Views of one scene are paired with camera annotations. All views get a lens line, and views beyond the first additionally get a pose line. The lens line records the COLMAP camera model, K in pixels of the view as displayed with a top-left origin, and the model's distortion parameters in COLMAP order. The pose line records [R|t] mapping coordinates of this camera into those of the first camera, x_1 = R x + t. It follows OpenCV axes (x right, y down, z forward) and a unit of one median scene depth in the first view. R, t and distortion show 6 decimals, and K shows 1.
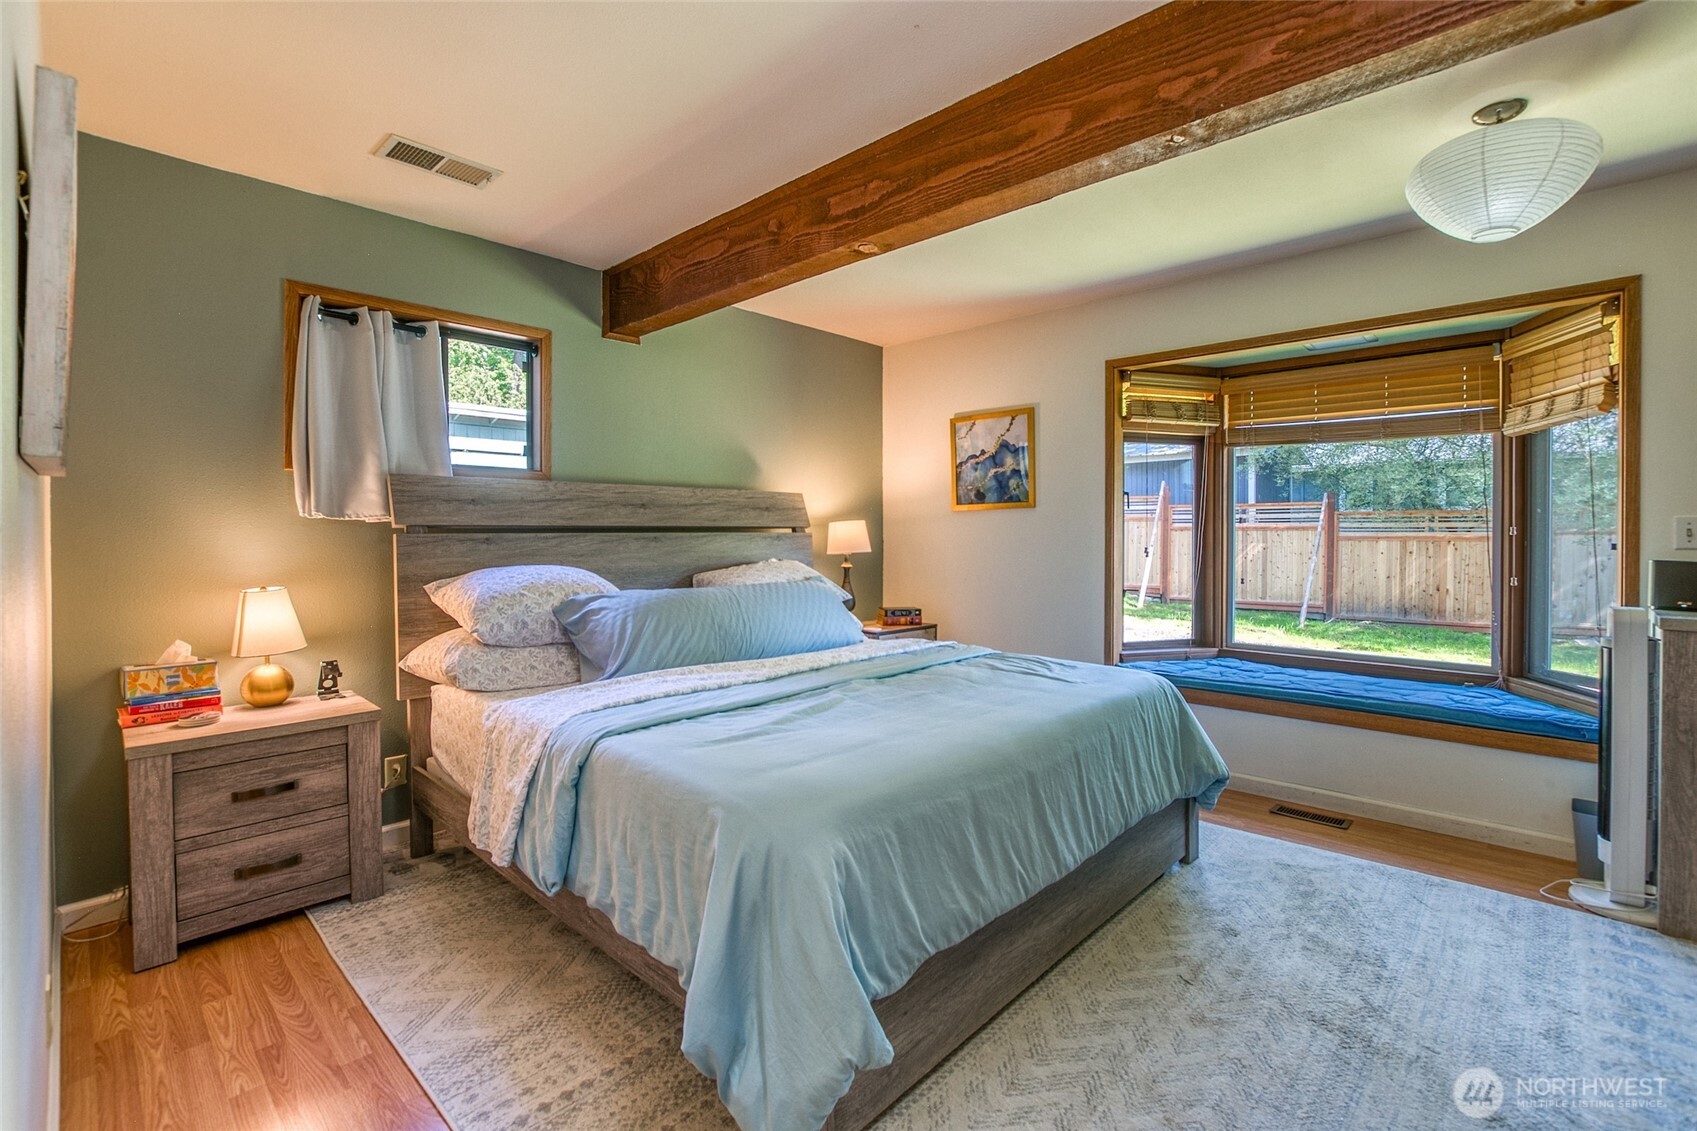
lens RADIAL K [[773.5, 0, 846.2], [0, 773.5, 548.6], [0, 0, 1]] dist [-0.019680, 0.000302]
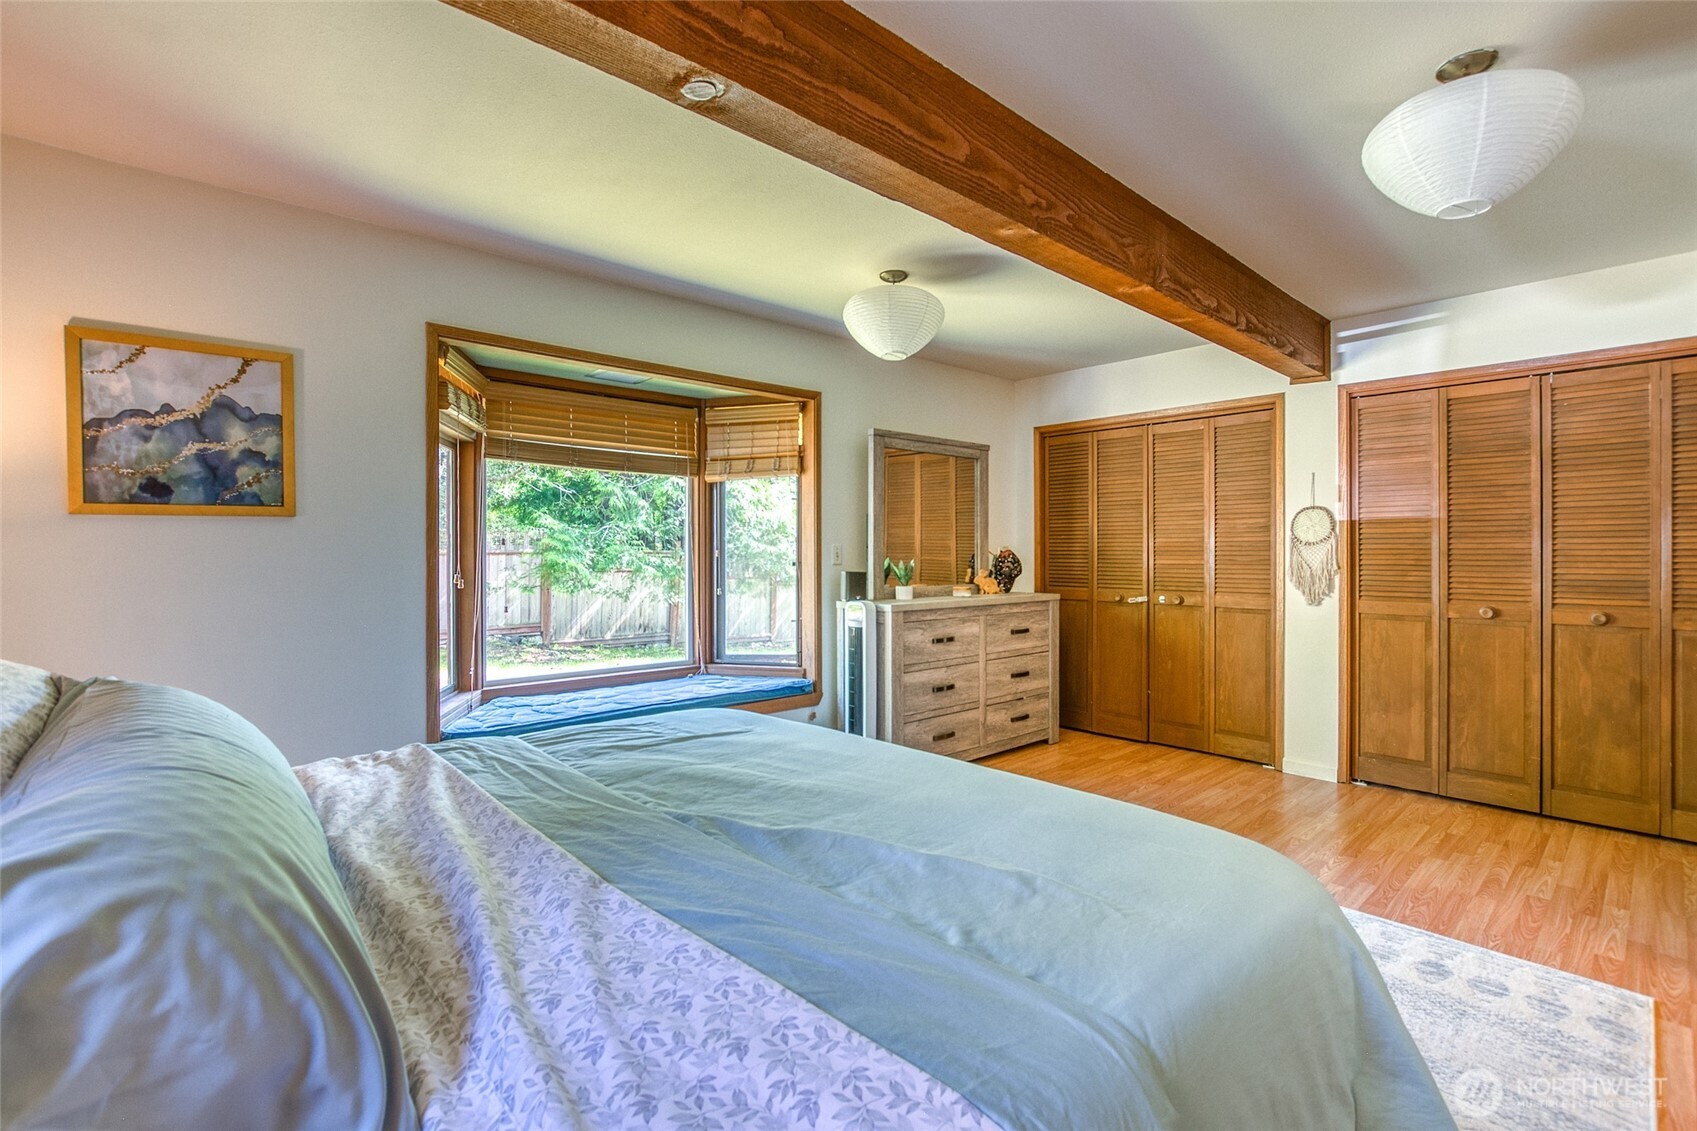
lens RADIAL K [[773.5, 0, 846.2], [0, 773.5, 548.6], [0, 0, 1]] dist [-0.019680, 0.000302]
pose [[0.051562, 0.002253, 0.998667, -0.338725], [0.020510, 0.999784, -0.003315, -0.016301], [-0.998459, 0.020654, 0.051504, 0.516921]]
